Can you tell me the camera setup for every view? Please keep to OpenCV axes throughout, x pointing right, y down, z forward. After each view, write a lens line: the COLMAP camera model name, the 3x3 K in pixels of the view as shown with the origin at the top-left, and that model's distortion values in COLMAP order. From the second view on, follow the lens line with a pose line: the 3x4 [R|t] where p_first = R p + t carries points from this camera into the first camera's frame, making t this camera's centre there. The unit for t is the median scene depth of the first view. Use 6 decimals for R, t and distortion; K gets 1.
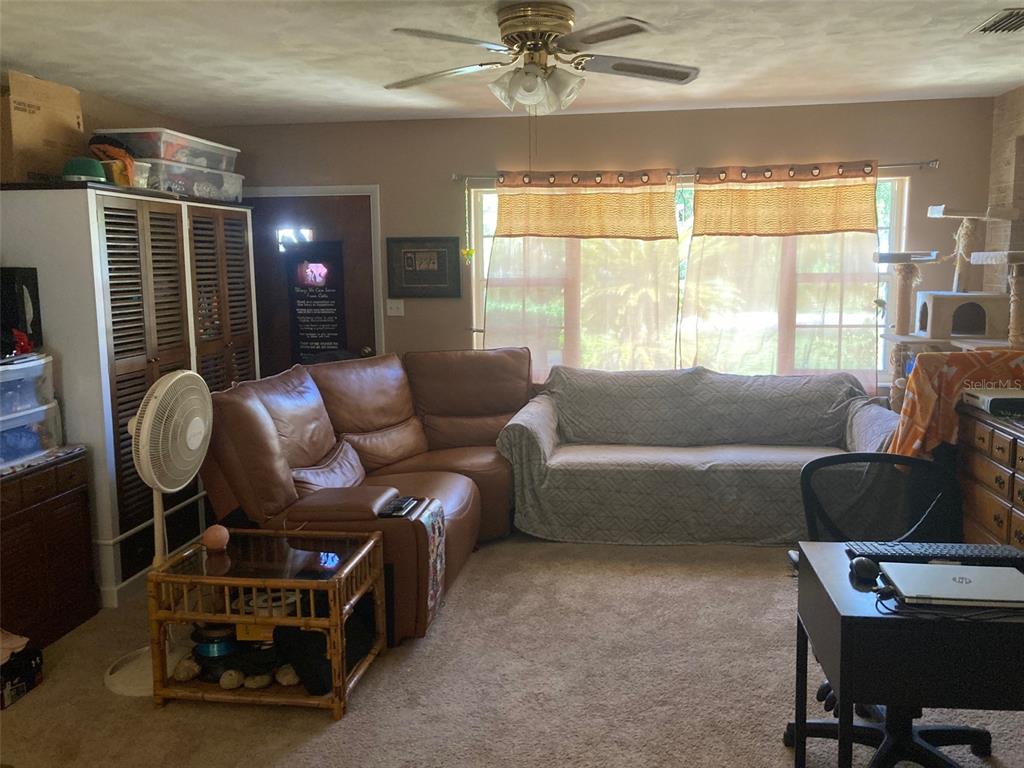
lens RADIAL K [[837.1, 0, 512.0], [0, 837.1, 384.0], [0, 0, 1]] dist [0.009990, 0.002640]
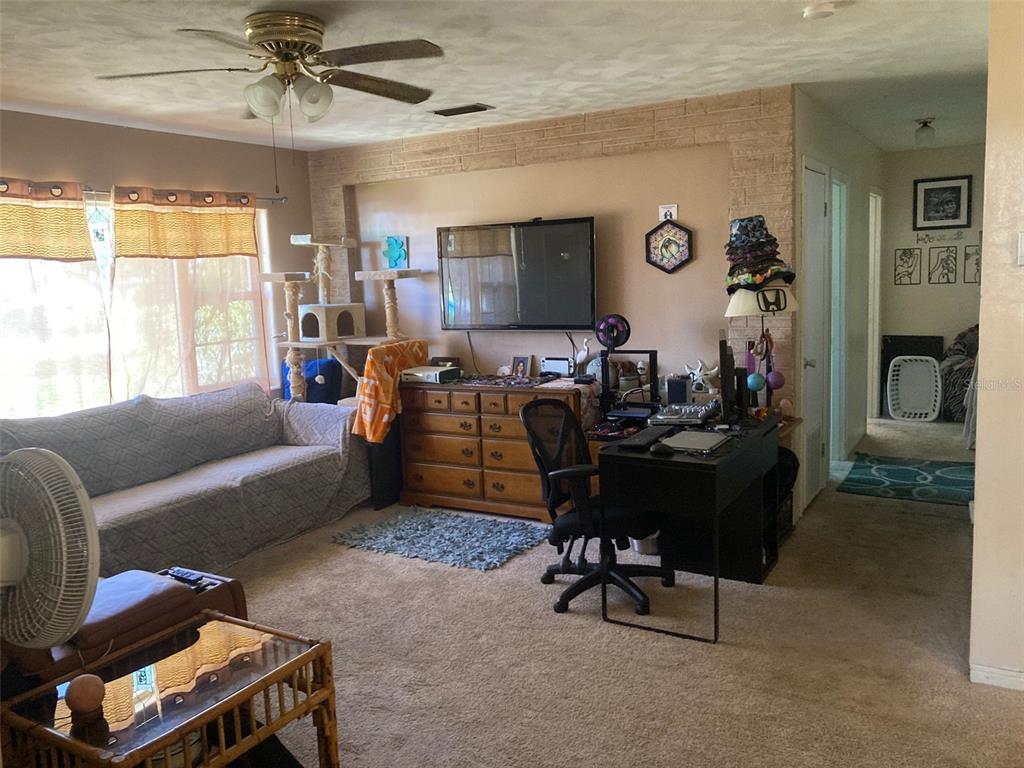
lens RADIAL K [[843.3, 0, 512.1], [0, 843.3, 362.7], [0, 0, 1]] dist [0.078984, 0.001525]
pose [[0.389404, -0.109848, 0.914493, -0.513893], [0.165728, 0.985015, 0.047750, -0.034771], [-0.906034, 0.132963, 0.401774, 0.237447]]
